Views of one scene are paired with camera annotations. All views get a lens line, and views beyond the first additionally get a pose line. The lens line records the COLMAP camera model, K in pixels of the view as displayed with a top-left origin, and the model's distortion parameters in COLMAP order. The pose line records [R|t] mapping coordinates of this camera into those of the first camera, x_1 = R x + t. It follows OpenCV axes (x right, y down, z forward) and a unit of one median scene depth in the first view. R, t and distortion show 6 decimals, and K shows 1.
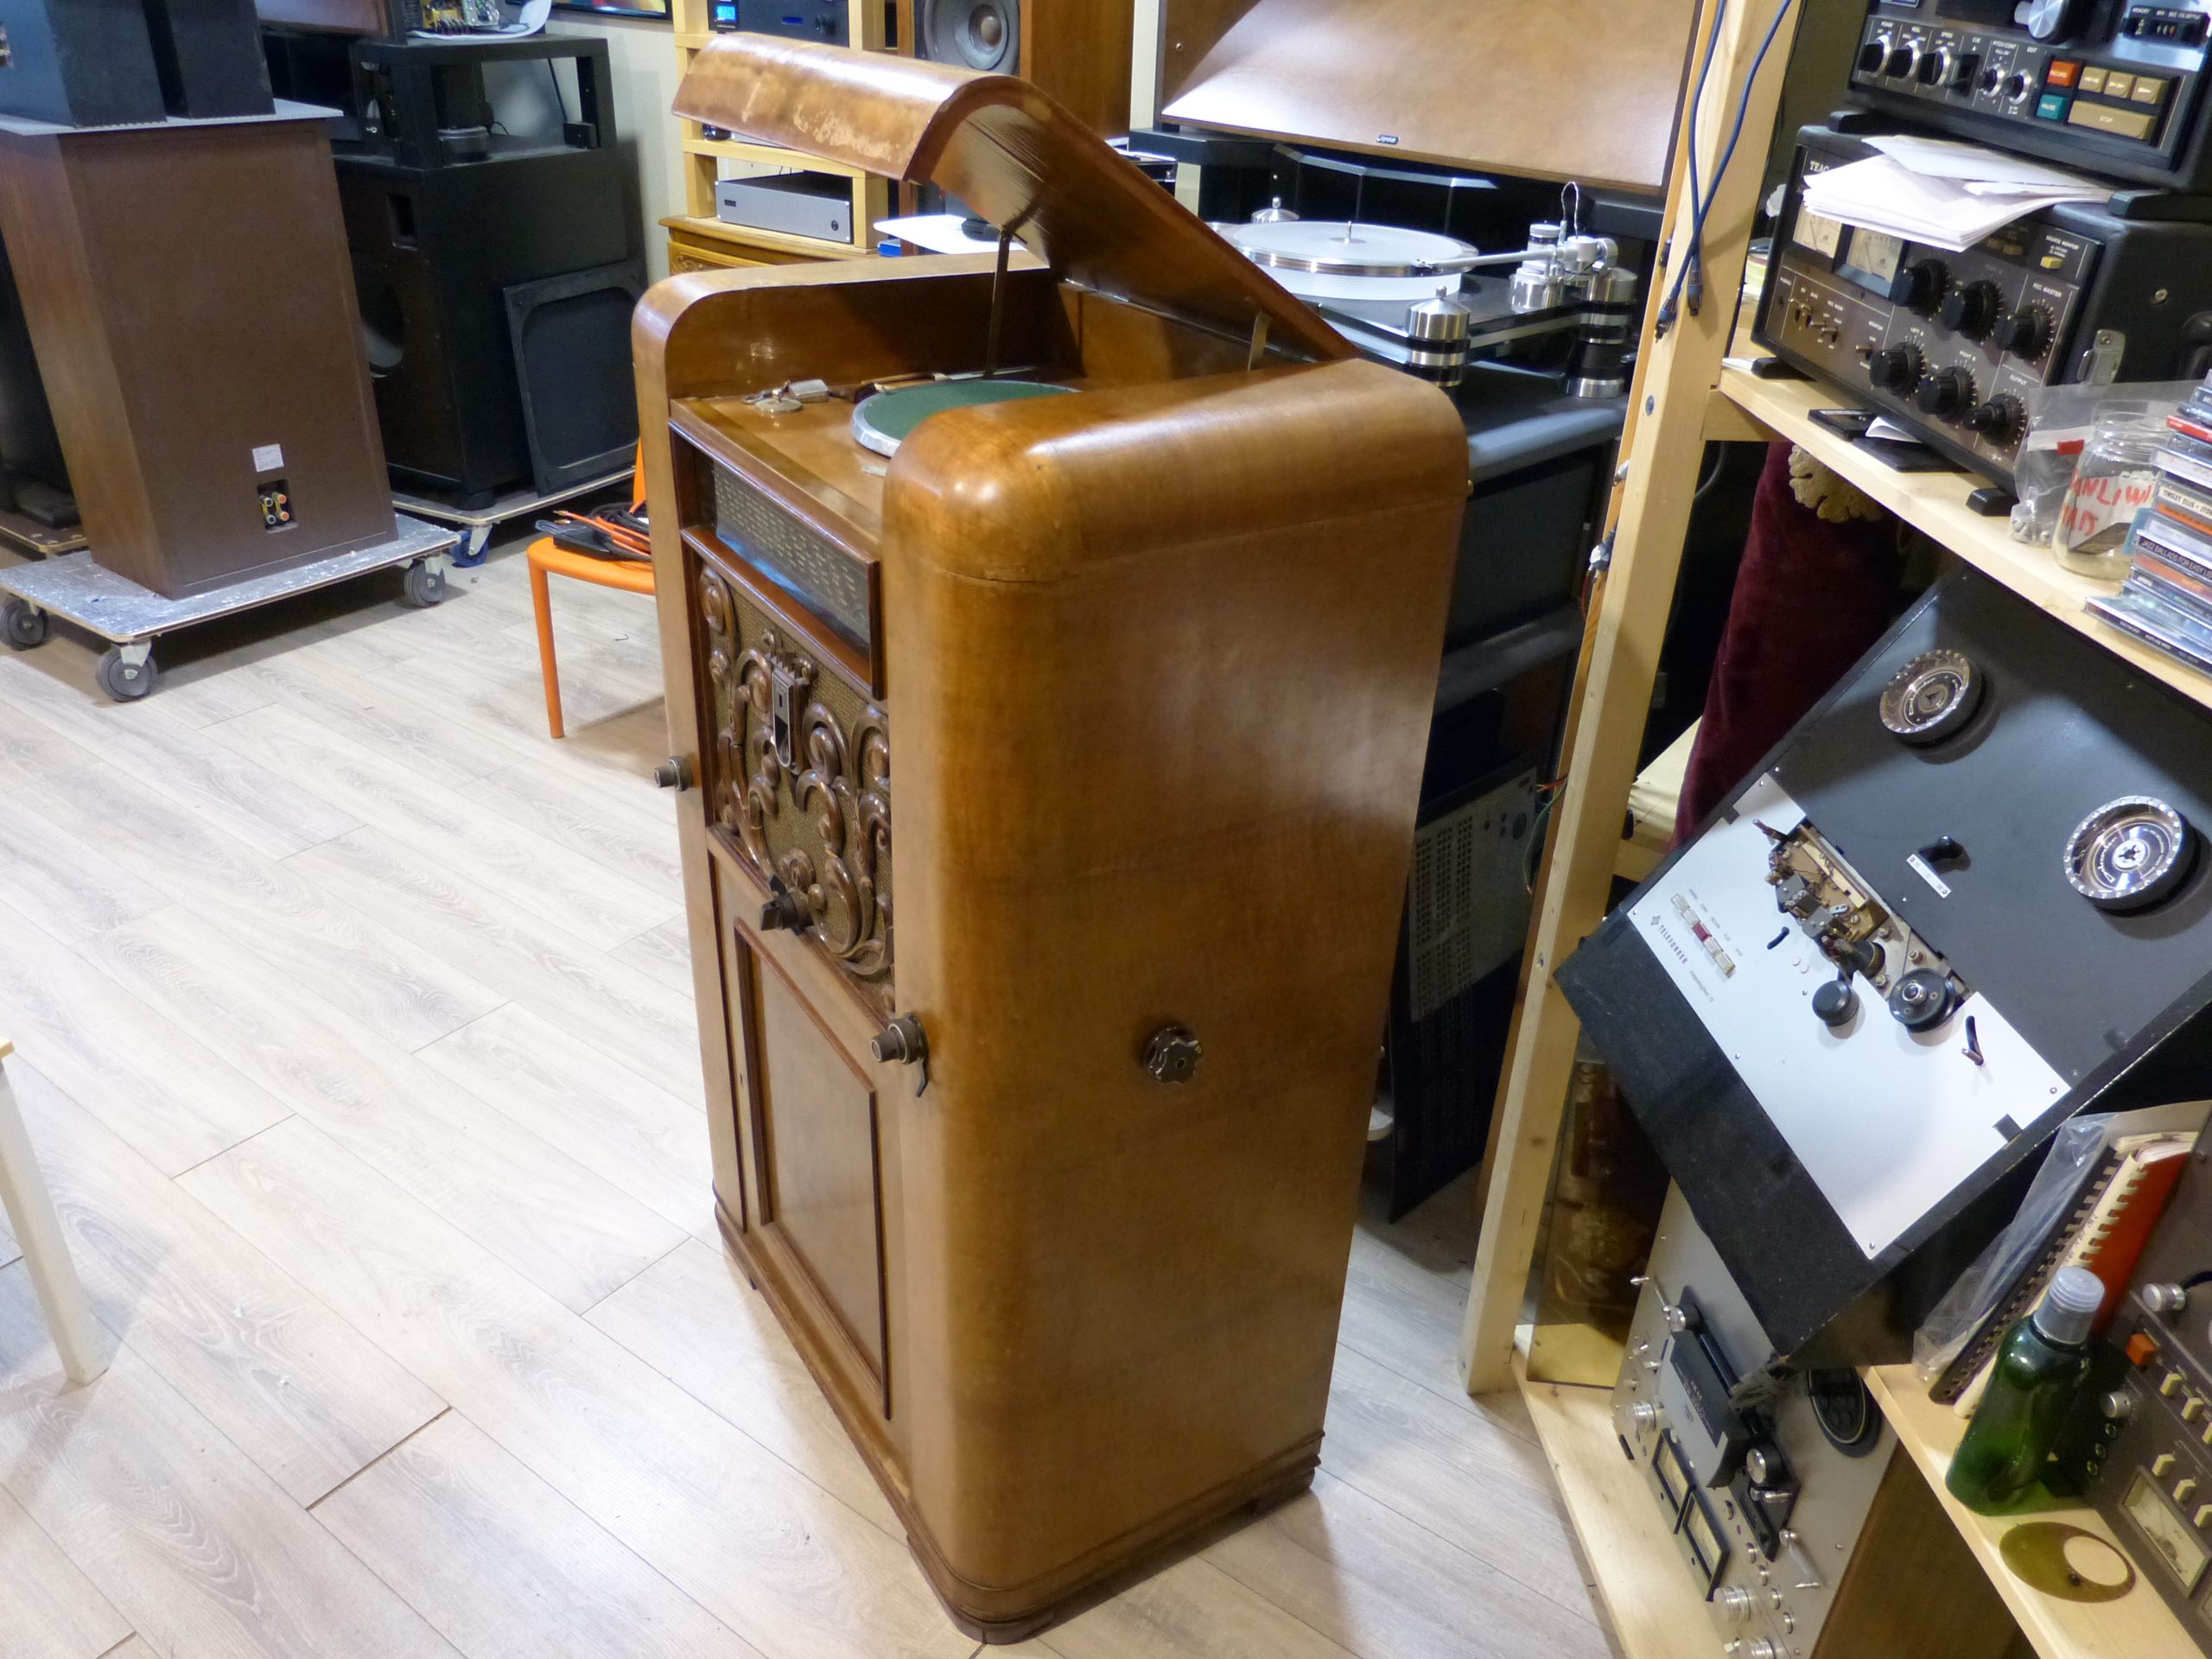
lens RADIAL K [[1636.3, 0, 1105.6], [0, 1636.3, 837.0], [0, 0, 1]] dist [-0.006912, 0.004919]
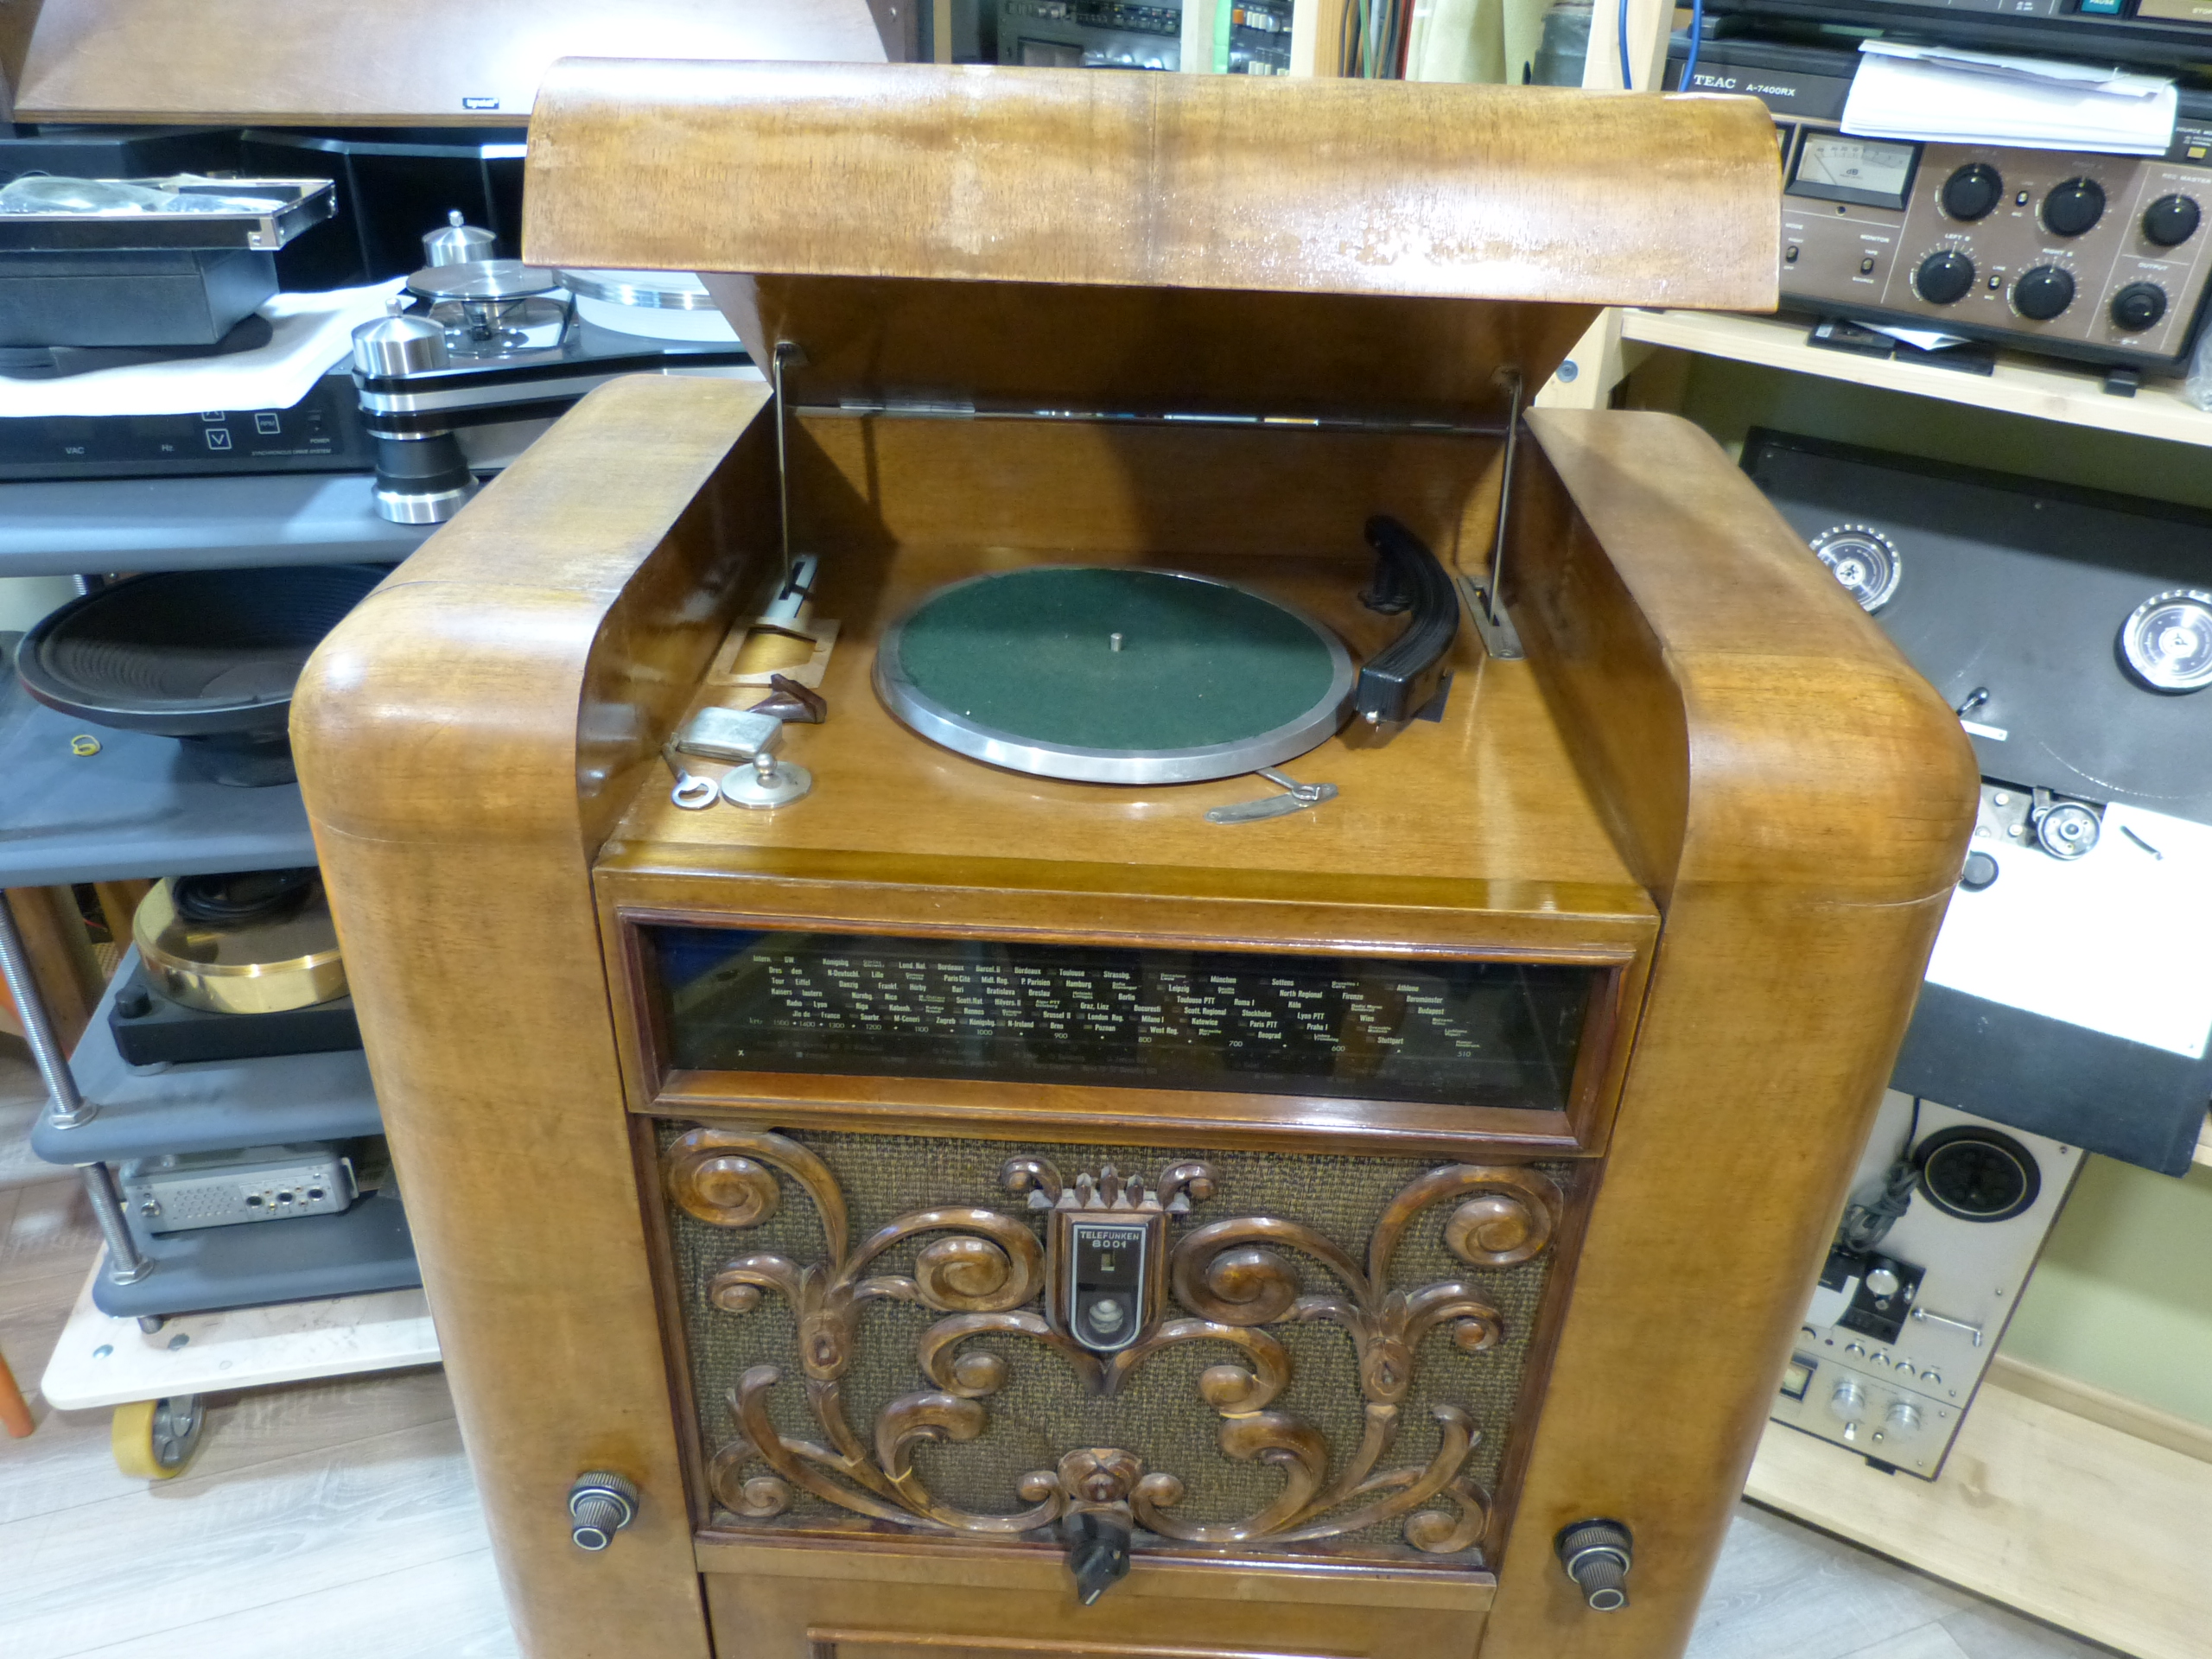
lens RADIAL K [[1640.5, 0, 1103.4], [0, 1640.5, 836.5], [0, 0, 1]] dist [-0.029396, 0.005226]
pose [[0.570905, -0.438751, 0.693949, -0.446509], [0.393270, 0.888095, 0.237962, -0.293788], [-0.720699, 0.137056, 0.679566, 0.519549]]
